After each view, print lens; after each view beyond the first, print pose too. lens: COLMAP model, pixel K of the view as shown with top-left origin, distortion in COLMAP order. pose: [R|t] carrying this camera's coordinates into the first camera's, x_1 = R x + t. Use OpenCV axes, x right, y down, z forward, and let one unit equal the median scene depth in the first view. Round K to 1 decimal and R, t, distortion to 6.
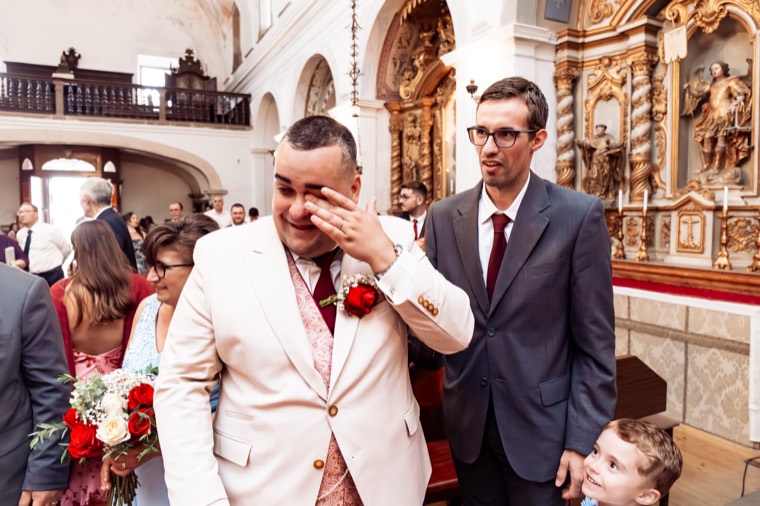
lens RADIAL K [[536.9, 0, 381.1], [0, 536.9, 251.2], [0, 0, 1]] dist [-0.046807, 0.002496]
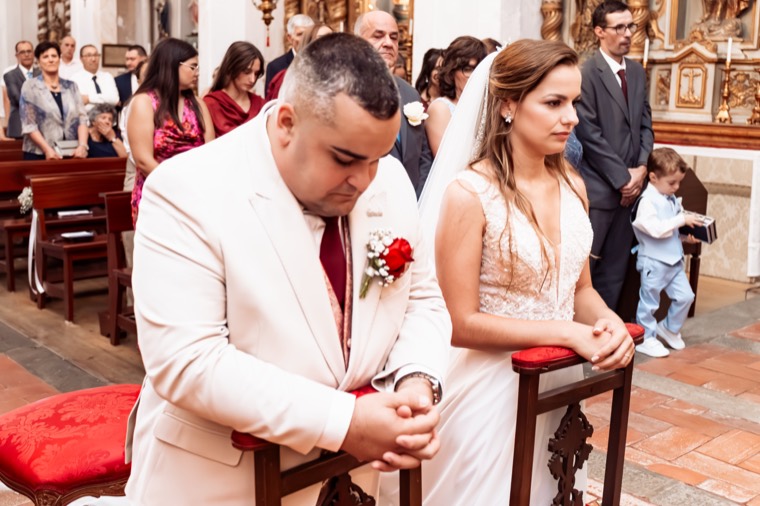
lens RADIAL K [[870.8, 0, 379.0], [0, 870.8, 253.2], [0, 0, 1]] dist [-0.053788, 0.000000]
pose [[0.967826, -0.031450, 0.249647, -0.366585], [-0.001466, 0.991437, 0.130581, 0.062109], [-0.251616, -0.126745, 0.959492, -0.398037]]
